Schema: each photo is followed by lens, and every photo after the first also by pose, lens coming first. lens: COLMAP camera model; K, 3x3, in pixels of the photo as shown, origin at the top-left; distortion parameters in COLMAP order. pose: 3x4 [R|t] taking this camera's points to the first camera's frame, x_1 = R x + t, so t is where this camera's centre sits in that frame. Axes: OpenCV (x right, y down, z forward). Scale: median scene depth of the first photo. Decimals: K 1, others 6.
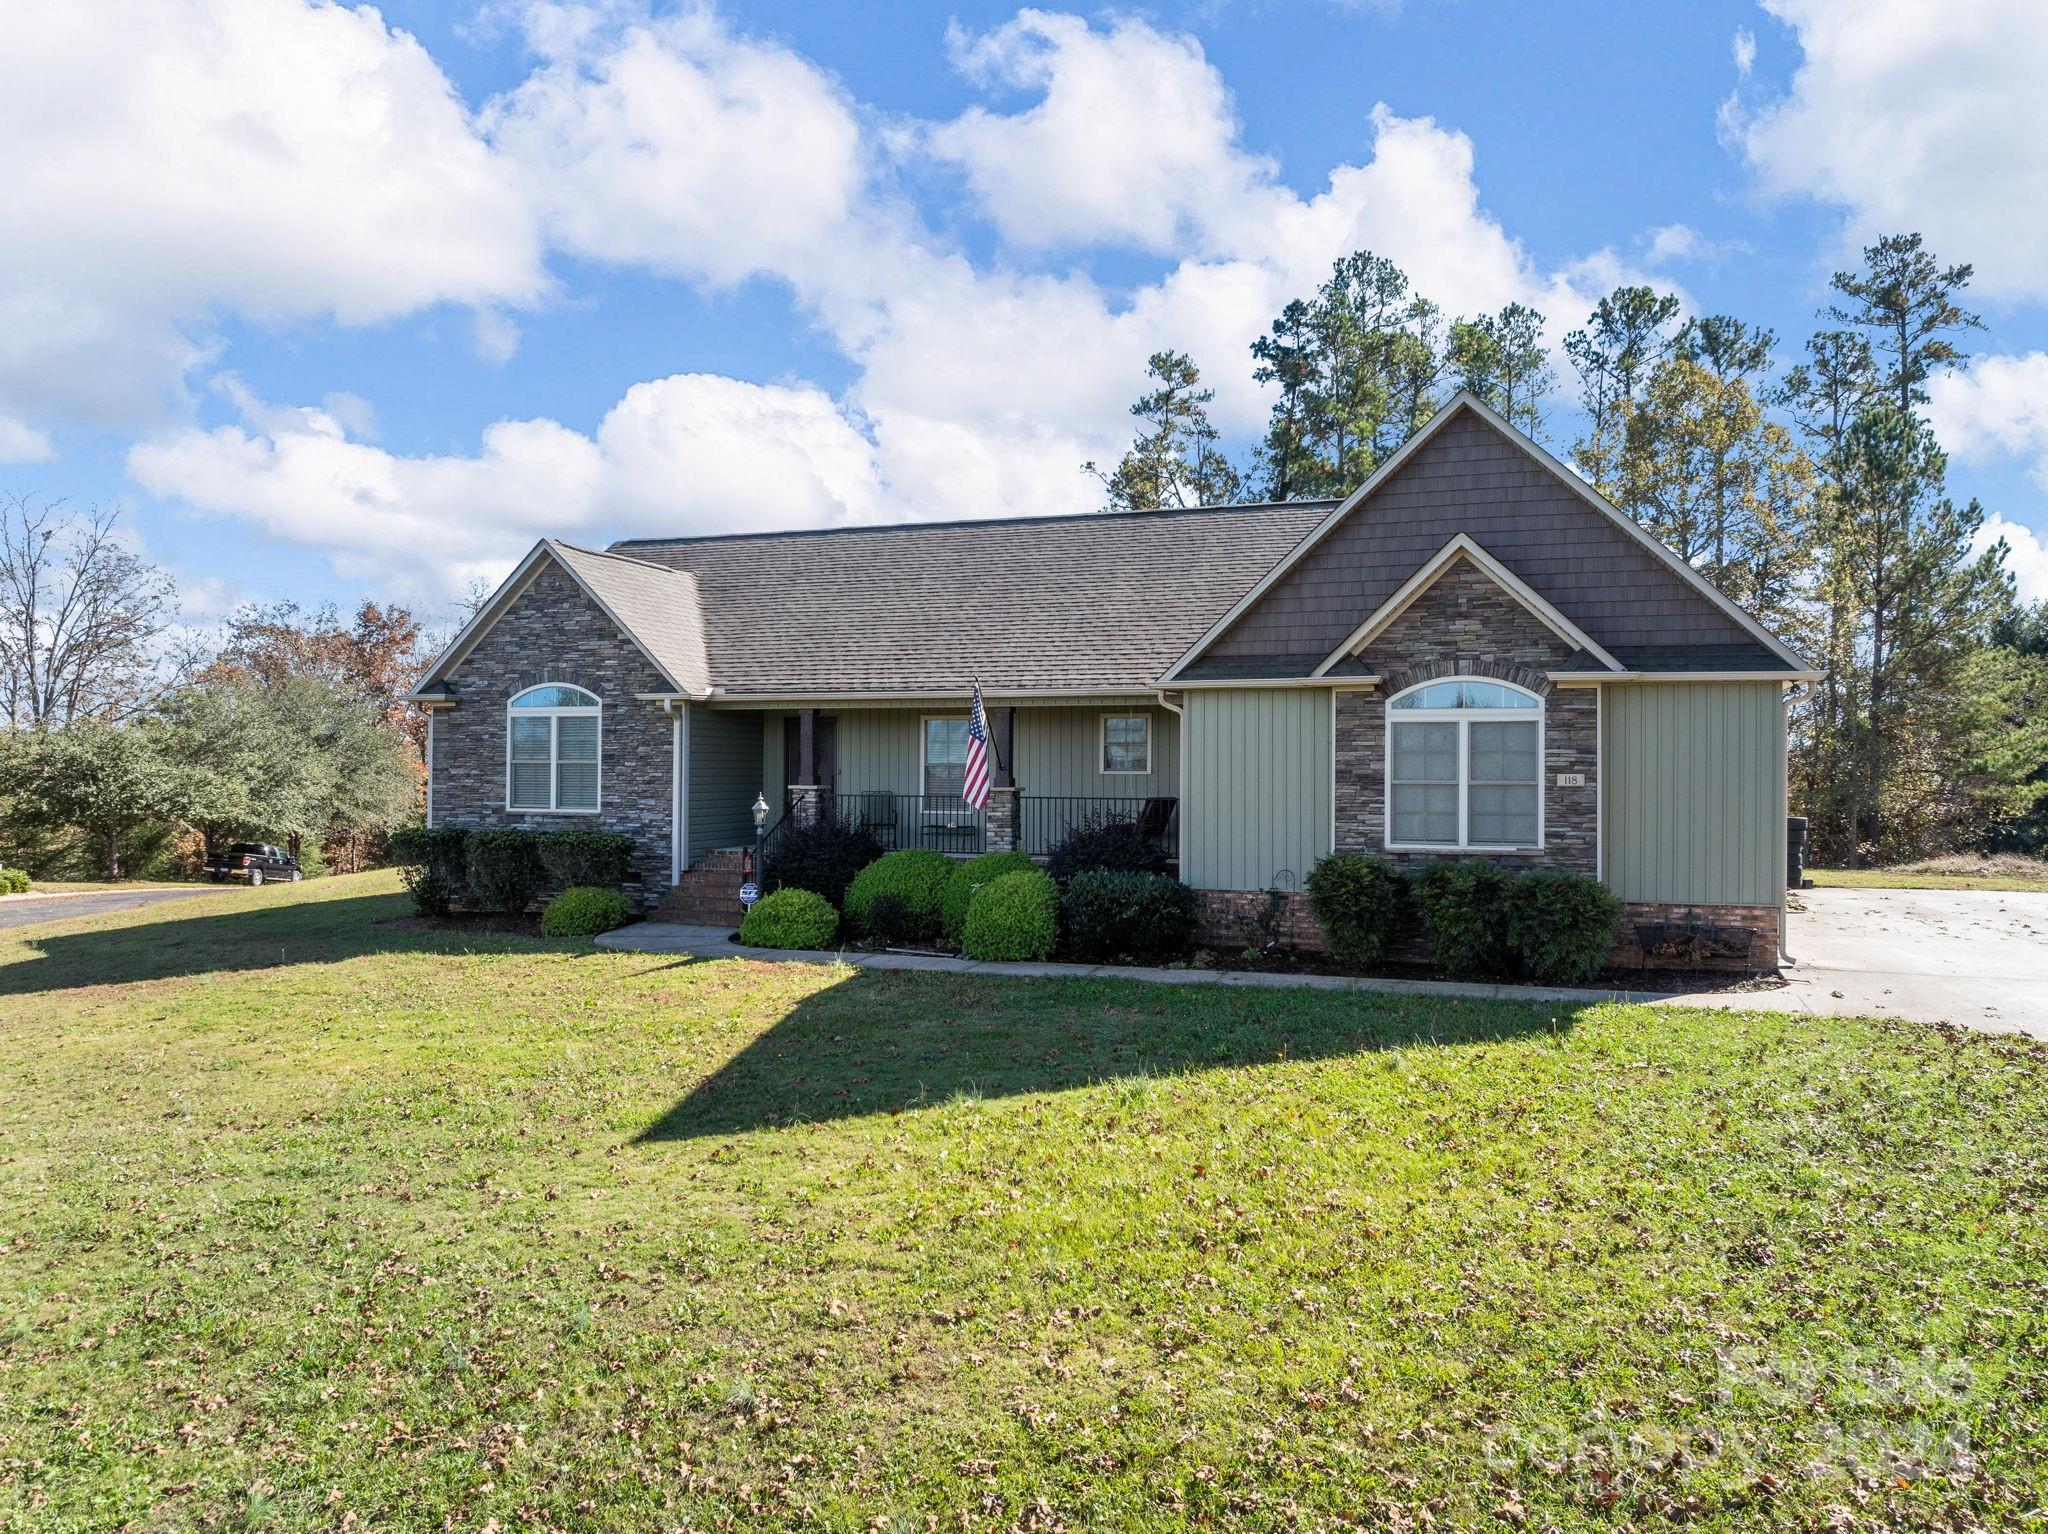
lens RADIAL K [[1432.9, 0, 1030.1], [0, 1432.9, 769.2], [0, 0, 1]] dist [-0.029351, 0.001515]
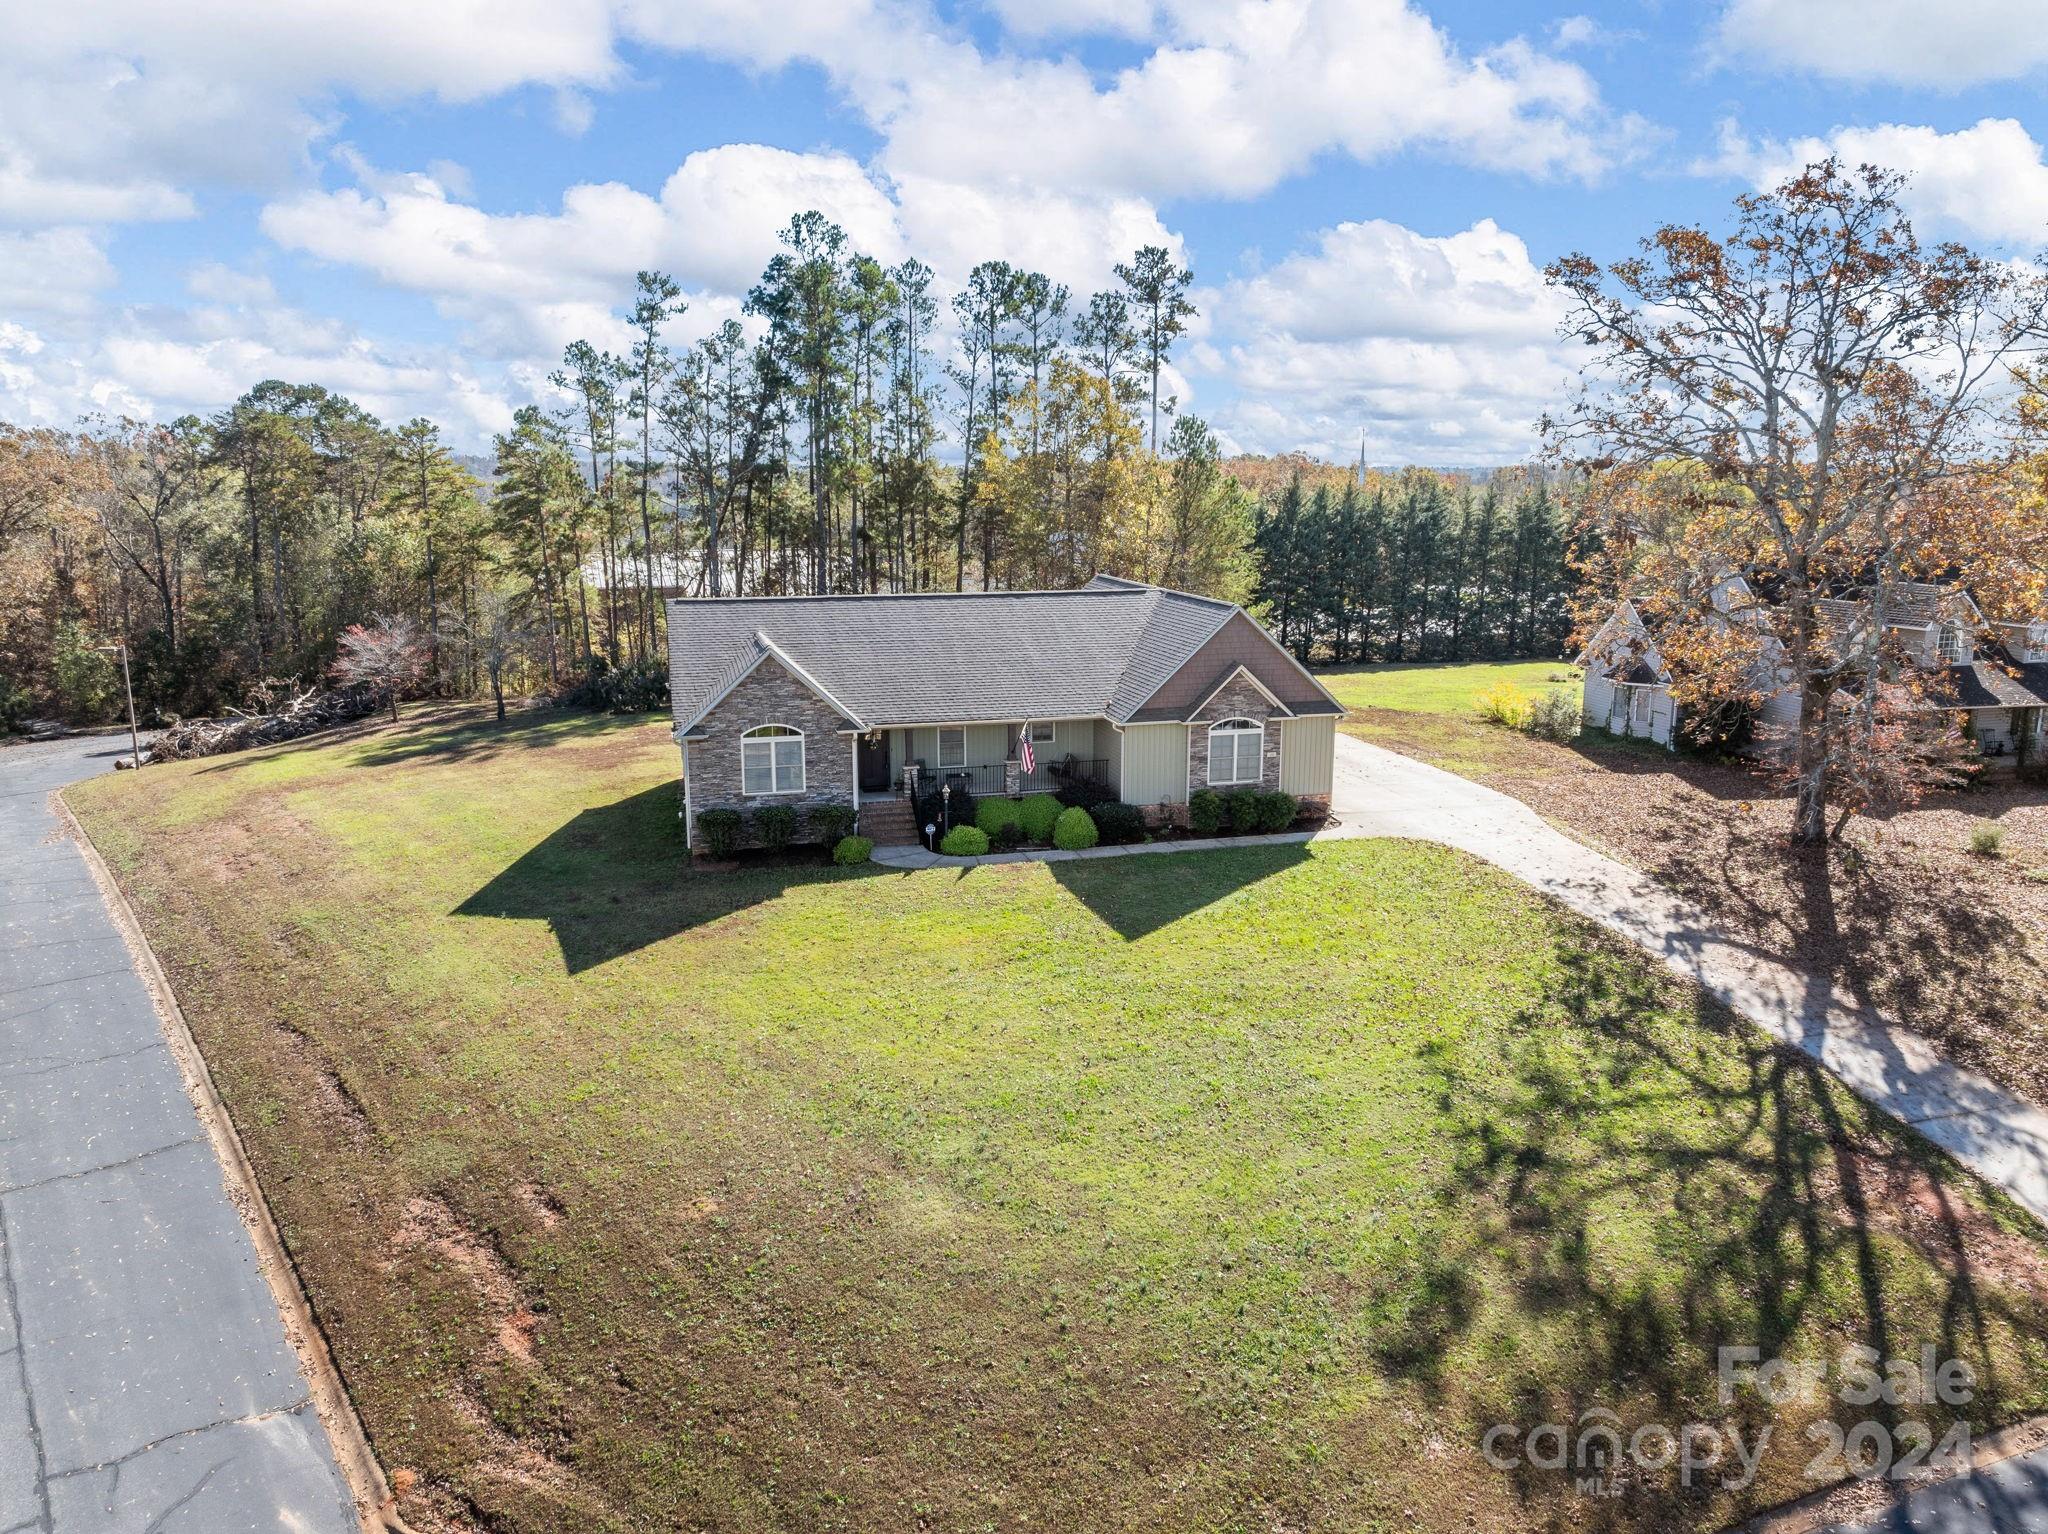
lens RADIAL K [[1436.3, 0, 1024.0], [0, 1436.3, 767.0], [0, 0, 1]] dist [-0.026055, 0.007408]
pose [[0.825386, -0.118182, 0.552061, -1.099878], [0.004629, 0.979229, 0.202706, -0.381180], [-0.564550, -0.164755, 0.808789, -0.676423]]
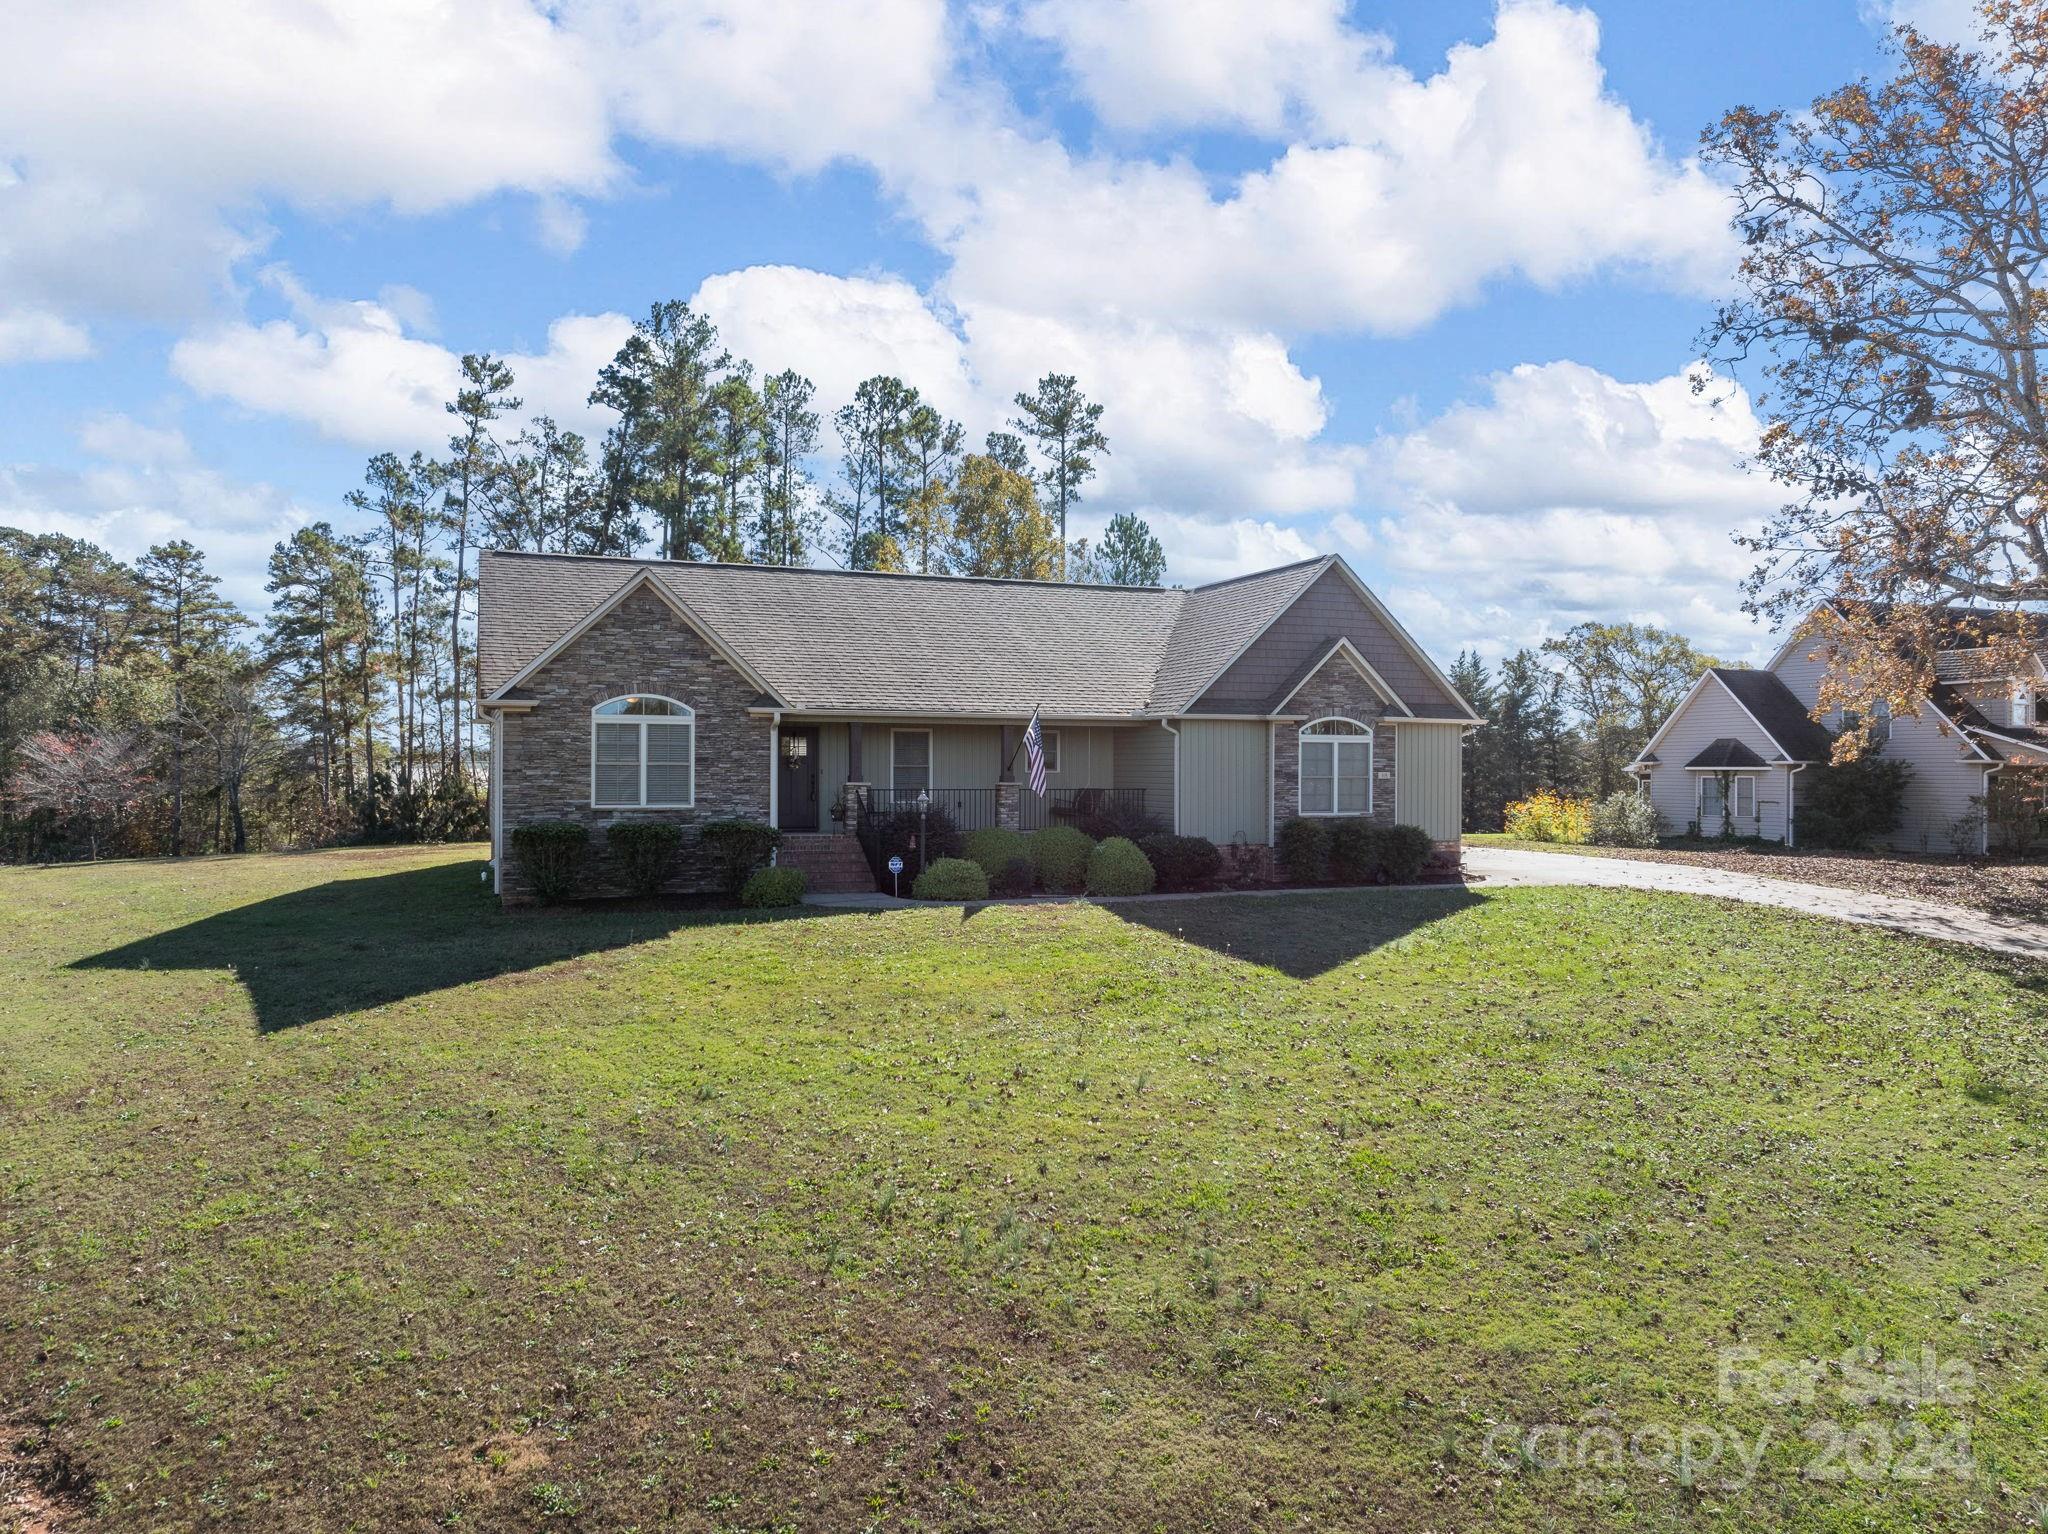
lens RADIAL K [[1447.1, 0, 1029.5], [0, 1447.1, 776.4], [0, 0, 1]] dist [-0.032789, -0.004166]
pose [[0.749473, -0.004931, 0.662017, -0.877706], [-0.000063, 0.999972, 0.007520, -0.003701], [-0.662035, -0.005678, 0.749451, -0.065637]]
